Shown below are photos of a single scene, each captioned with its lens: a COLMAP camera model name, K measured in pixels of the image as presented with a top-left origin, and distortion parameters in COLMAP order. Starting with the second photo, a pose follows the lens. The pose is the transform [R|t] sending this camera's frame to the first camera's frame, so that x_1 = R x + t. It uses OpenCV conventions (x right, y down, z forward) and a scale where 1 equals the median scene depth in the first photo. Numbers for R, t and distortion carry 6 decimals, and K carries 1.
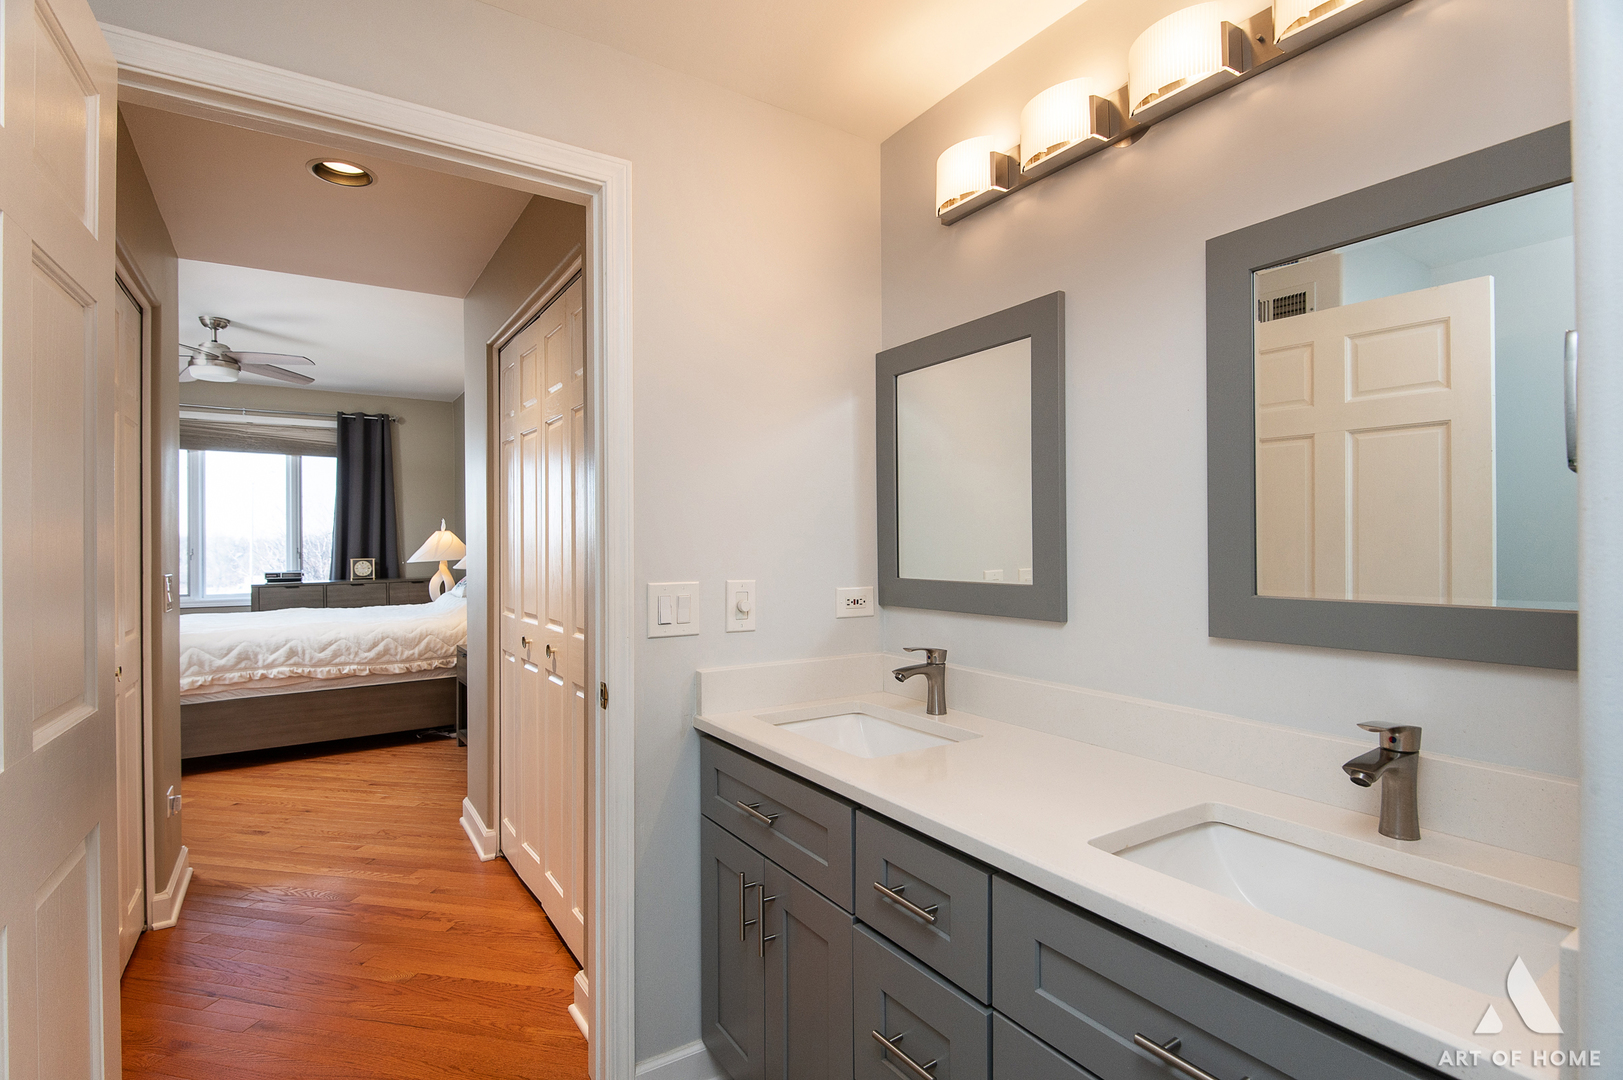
lens RADIAL K [[790.6, 0, 811.5], [0, 790.6, 540.0], [0, 0, 1]] dist [0.006323, -0.000286]
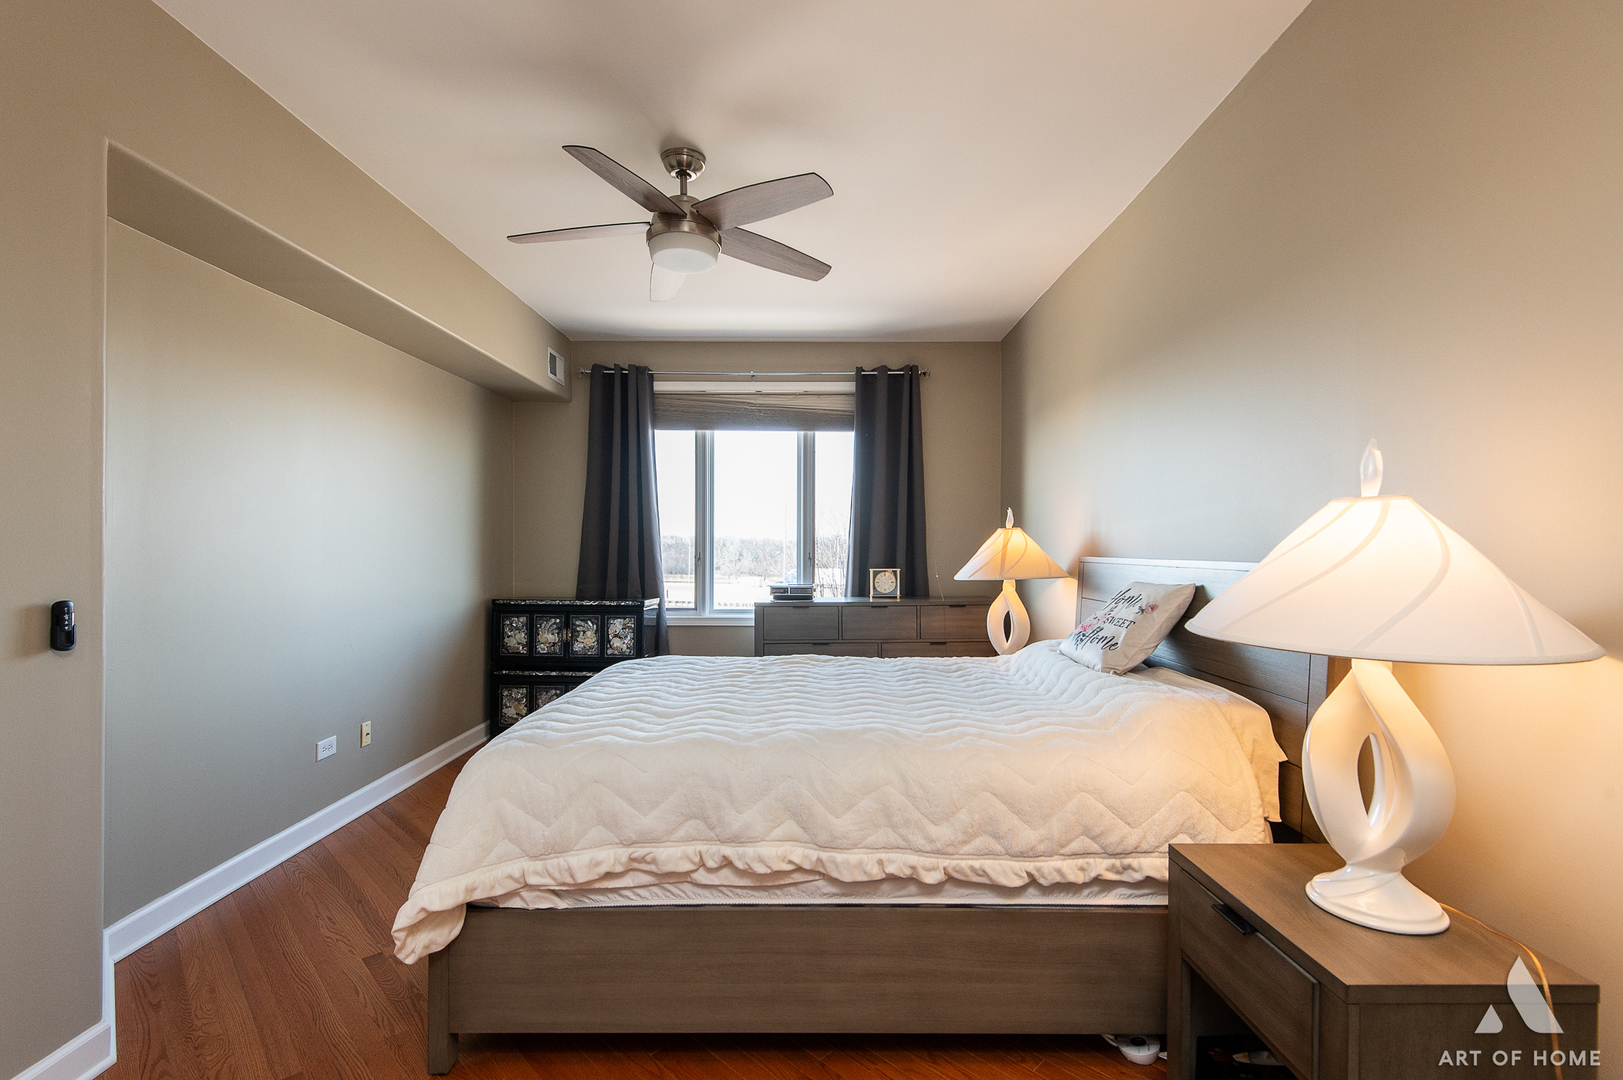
lens RADIAL K [[749.8, 0, 811.5], [0, 749.8, 540.0], [0, 0, 1]] dist [-0.000063, -0.000004]
pose [[0.835665, 0.003265, -0.549231, -0.276136], [-0.007081, 0.999963, -0.004829, 0.001200], [0.549195, 0.007924, 0.835657, 0.439036]]
